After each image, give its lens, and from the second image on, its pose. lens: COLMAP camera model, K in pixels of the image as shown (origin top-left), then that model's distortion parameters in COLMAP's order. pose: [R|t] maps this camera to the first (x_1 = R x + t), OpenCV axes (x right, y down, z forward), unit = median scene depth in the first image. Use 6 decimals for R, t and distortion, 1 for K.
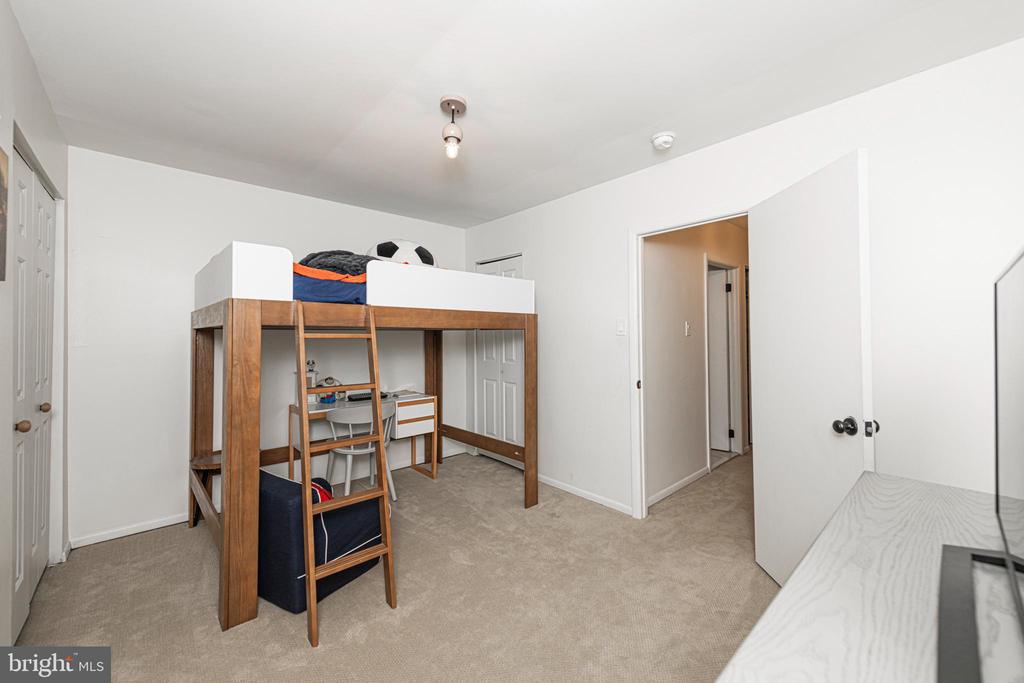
lens RADIAL K [[404.1, 0, 514.3], [0, 404.1, 336.7], [0, 0, 1]] dist [0.001691, -0.000473]
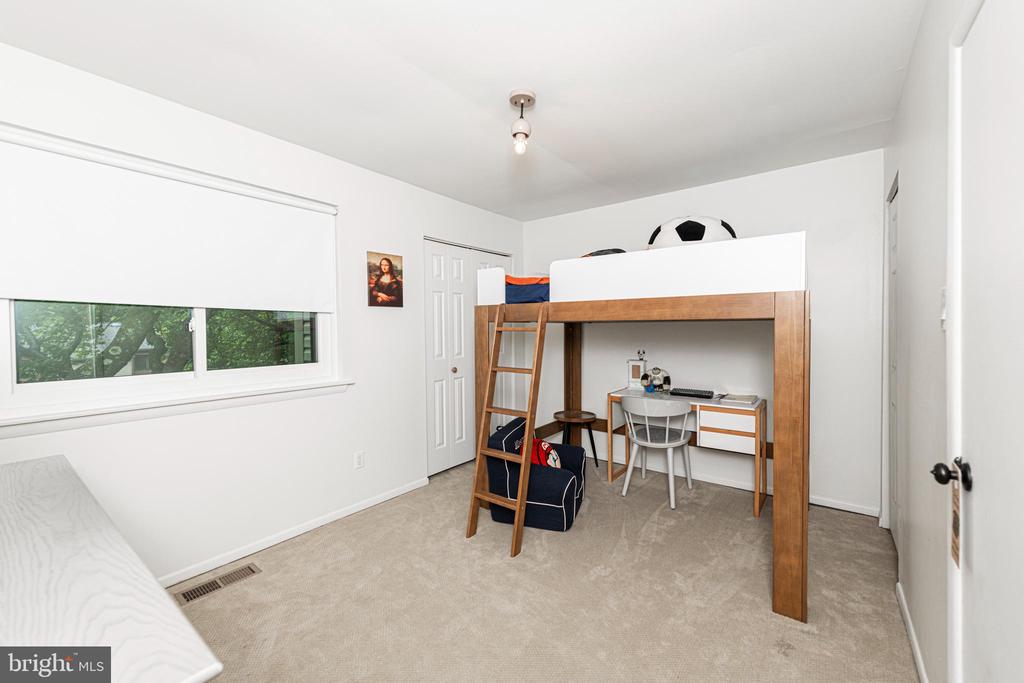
lens RADIAL K [[402.7, 0, 512.0], [0, 402.7, 341.5], [0, 0, 1]] dist [0.004024, 0.000150]
pose [[0.187330, 0.037906, -0.981565, 0.726454], [0.003411, 0.999224, 0.039239, -0.012182], [0.982291, -0.010699, 0.187055, 0.671738]]
